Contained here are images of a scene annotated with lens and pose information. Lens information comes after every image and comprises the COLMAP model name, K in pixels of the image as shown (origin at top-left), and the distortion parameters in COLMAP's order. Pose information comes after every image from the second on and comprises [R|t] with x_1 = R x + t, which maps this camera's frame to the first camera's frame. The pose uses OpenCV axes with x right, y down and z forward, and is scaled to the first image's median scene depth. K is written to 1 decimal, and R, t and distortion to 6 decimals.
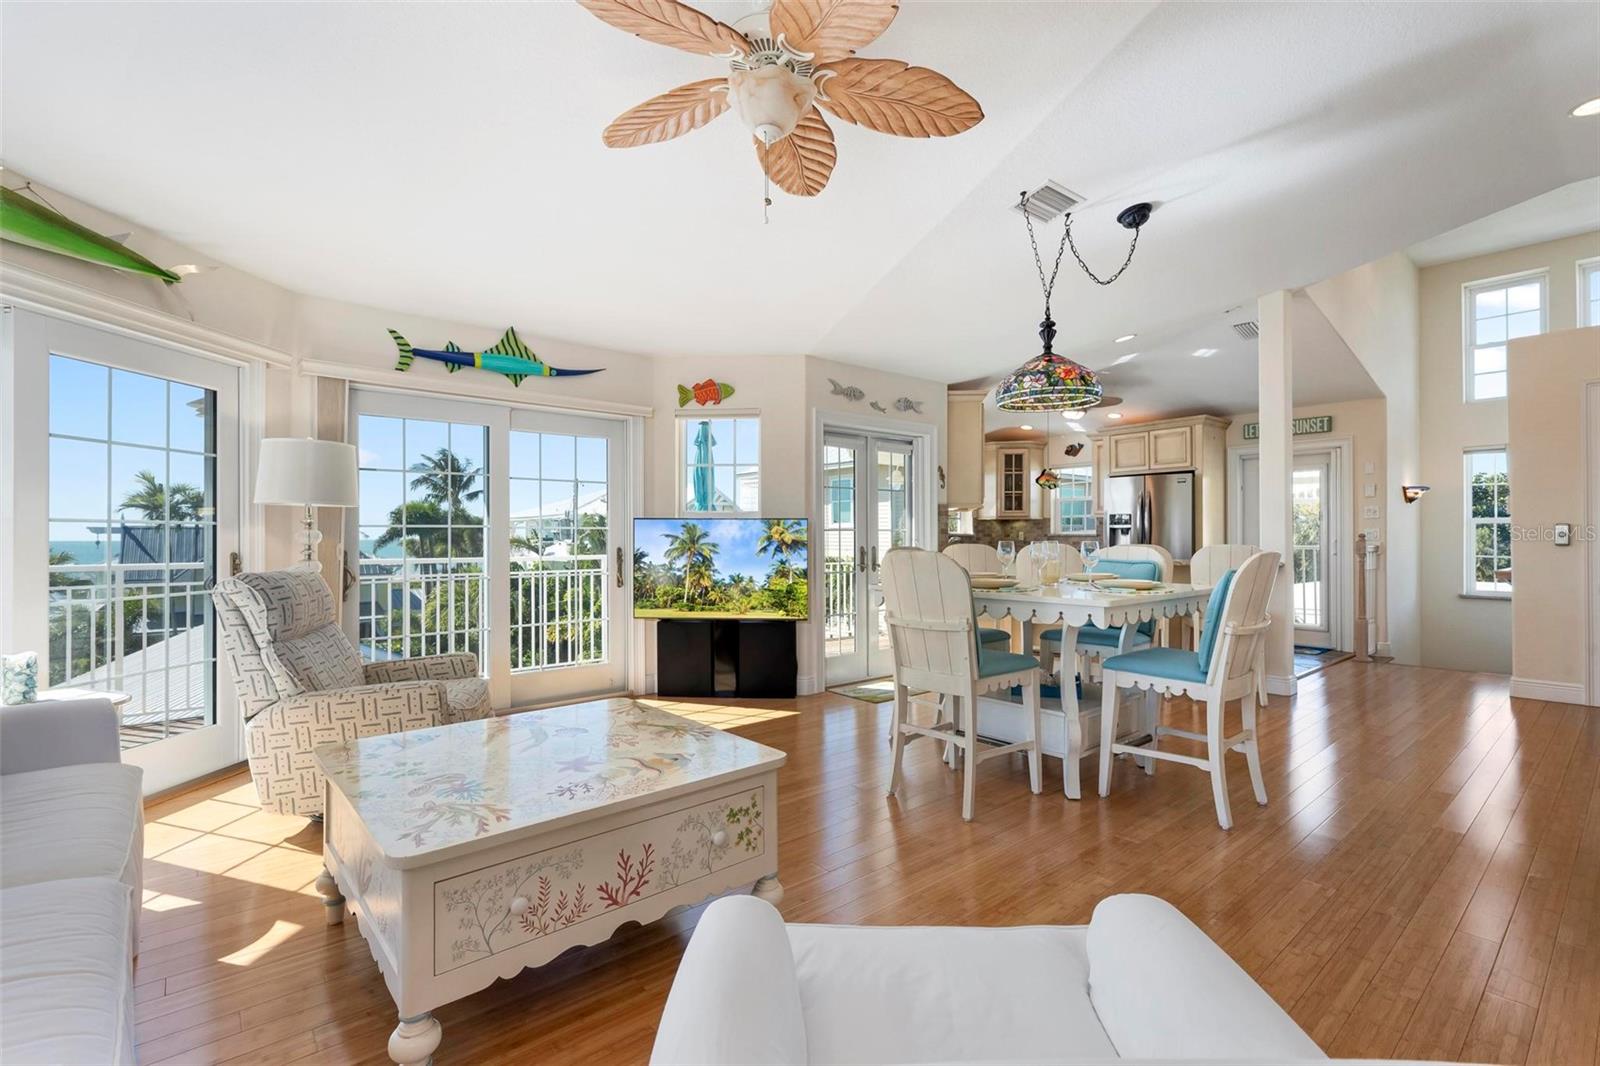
lens RADIAL K [[689.8, 0, 798.9], [0, 689.8, 531.0], [0, 0, 1]] dist [-0.001551, -0.000204]
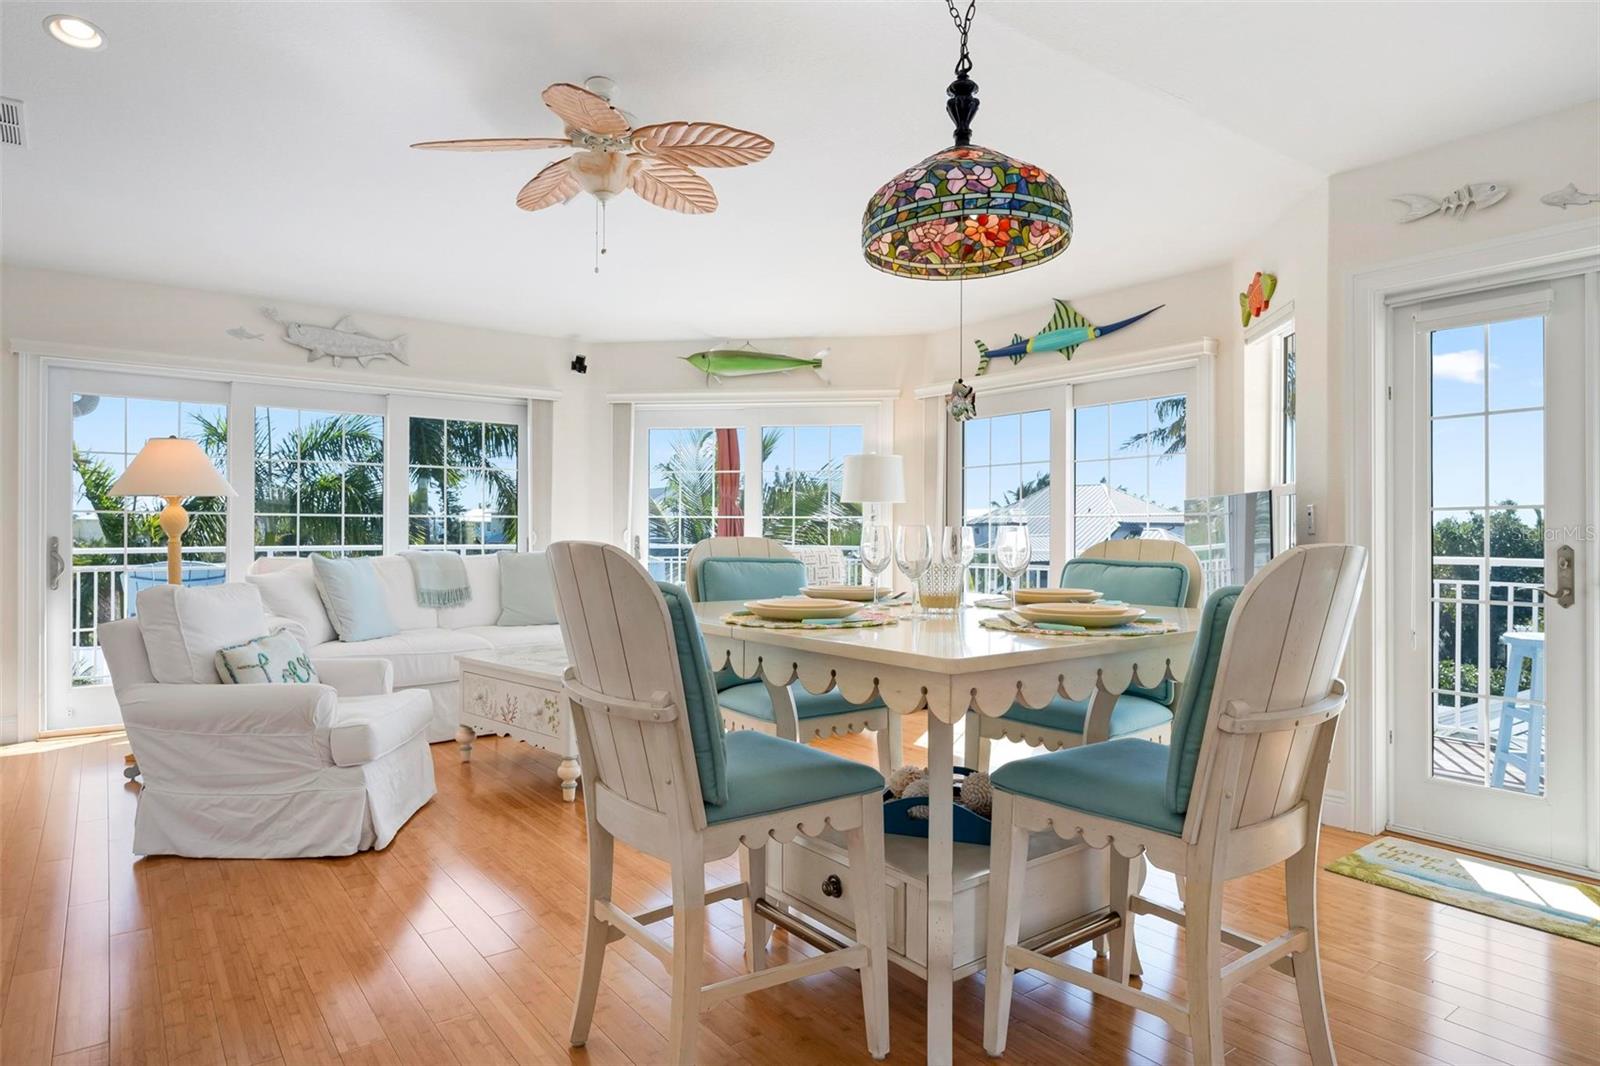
lens RADIAL K [[961.5, 0, 823.1], [0, 961.5, 535.7], [0, 0, 1]] dist [0.022946, -0.004599]
pose [[-0.038294, 0.006014, -0.999248, 1.052245], [0.005891, 0.999966, 0.005793, 0.012441], [0.999249, -0.005664, -0.038328, 0.886178]]
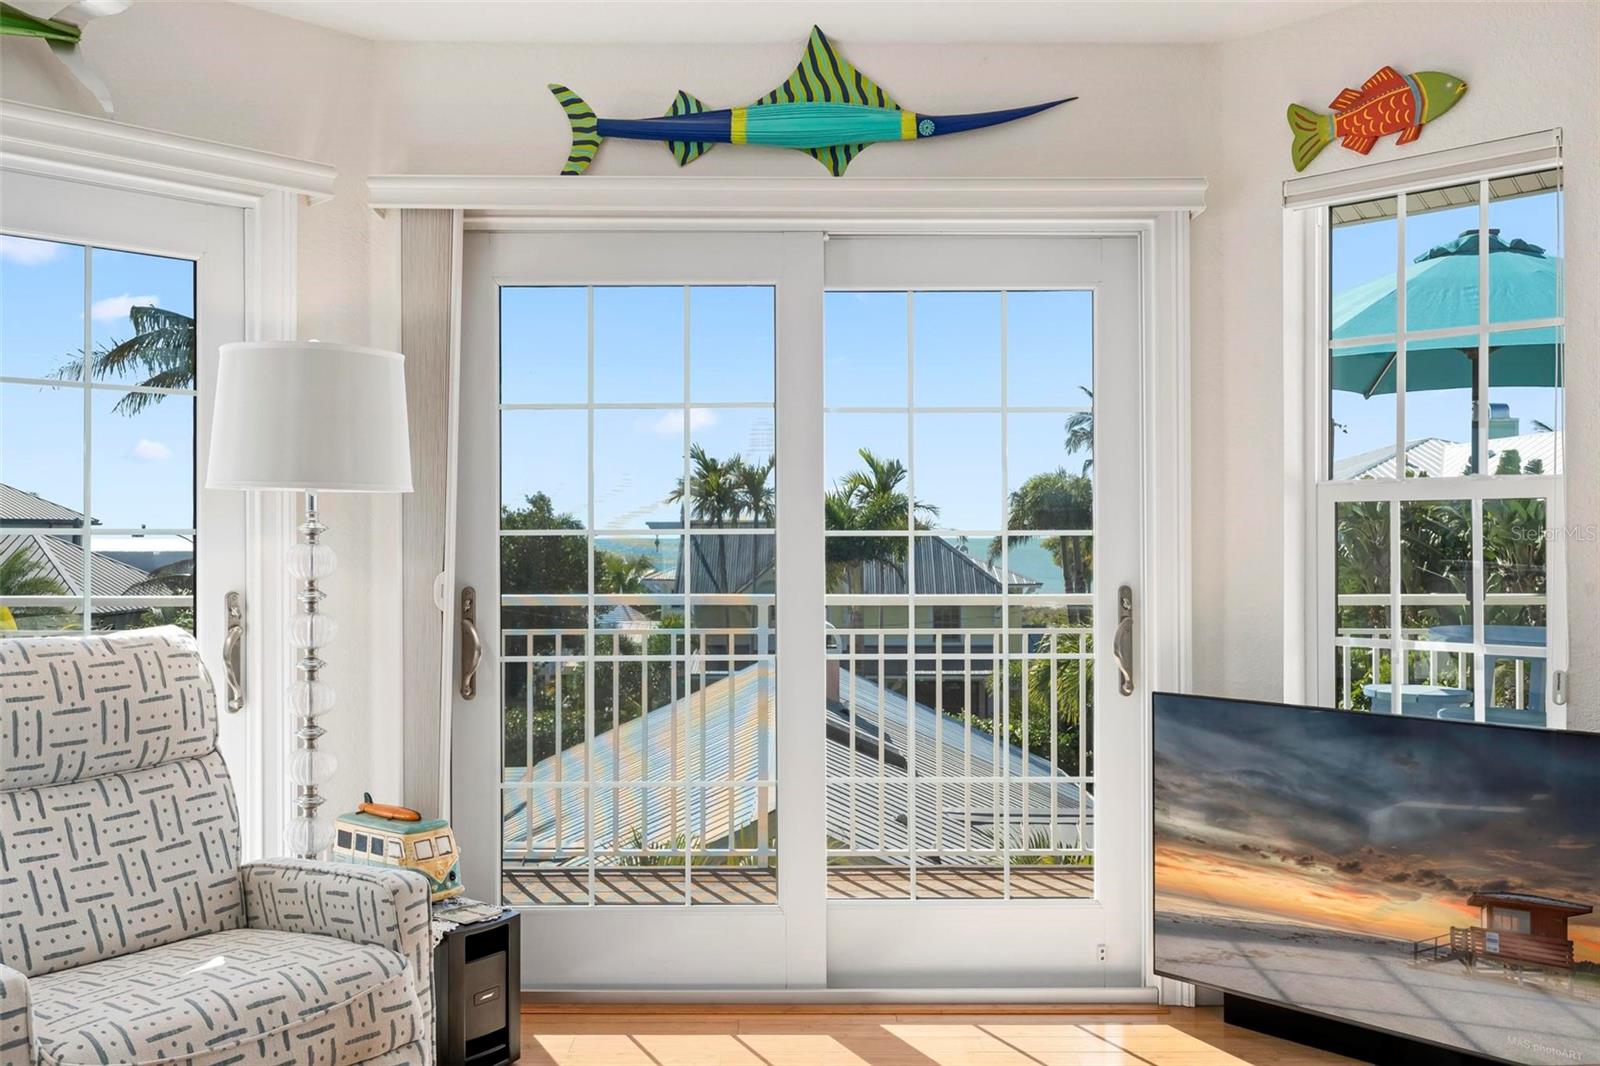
lens RADIAL K [[1350.7, 0, 809.9], [0, 1350.7, 520.2], [0, 0, 1]] dist [-0.006773, 0.000520]
pose [[0.770405, -0.005638, -0.637530, 0.086723], [0.003913, 0.999984, -0.004114, -0.012224], [0.637543, 0.000675, 0.770414, 0.480891]]
